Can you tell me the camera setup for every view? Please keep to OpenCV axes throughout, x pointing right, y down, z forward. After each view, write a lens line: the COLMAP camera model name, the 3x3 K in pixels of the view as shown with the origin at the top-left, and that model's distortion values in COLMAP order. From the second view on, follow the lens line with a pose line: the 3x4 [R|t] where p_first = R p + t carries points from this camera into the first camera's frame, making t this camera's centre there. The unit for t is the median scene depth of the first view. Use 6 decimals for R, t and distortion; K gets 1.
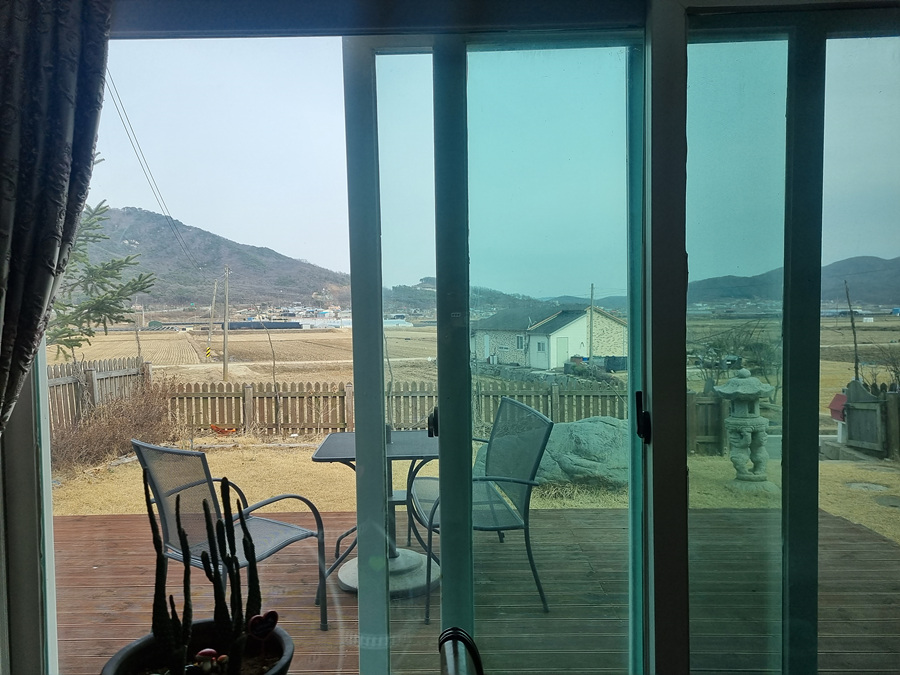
lens RADIAL K [[676.0, 0, 451.4], [0, 676.0, 352.0], [0, 0, 1]] dist [0.033629, -0.005546]
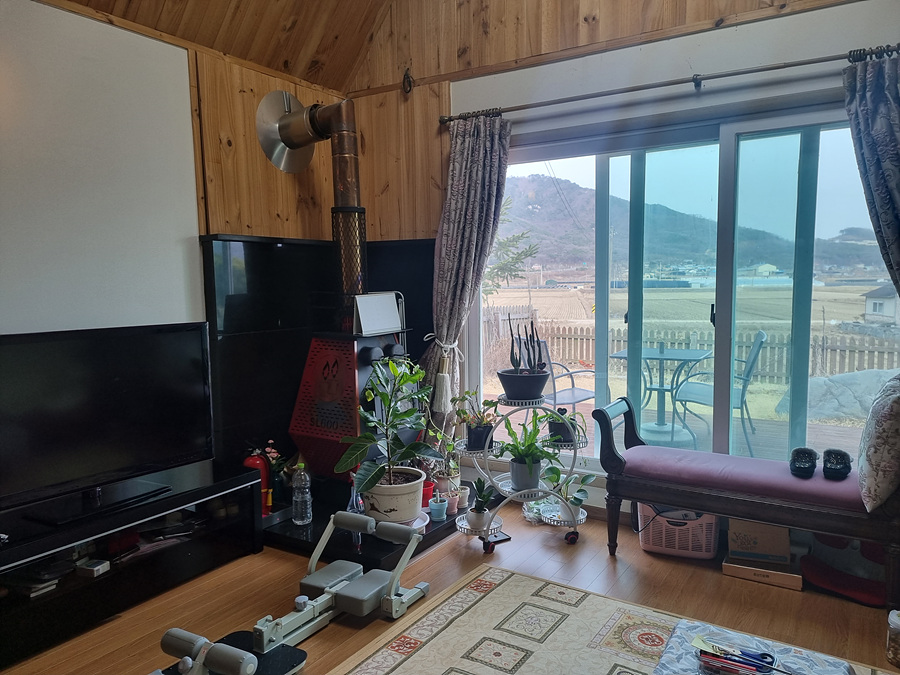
lens RADIAL K [[676.0, 0, 456.9], [0, 676.0, 340.2], [0, 0, 1]] dist [0.033629, -0.005546]
pose [[0.853231, 0.047357, -0.519378, 0.176634], [-0.024774, 0.998425, 0.050338, 0.020775], [0.520944, -0.030083, 0.853061, -0.329920]]
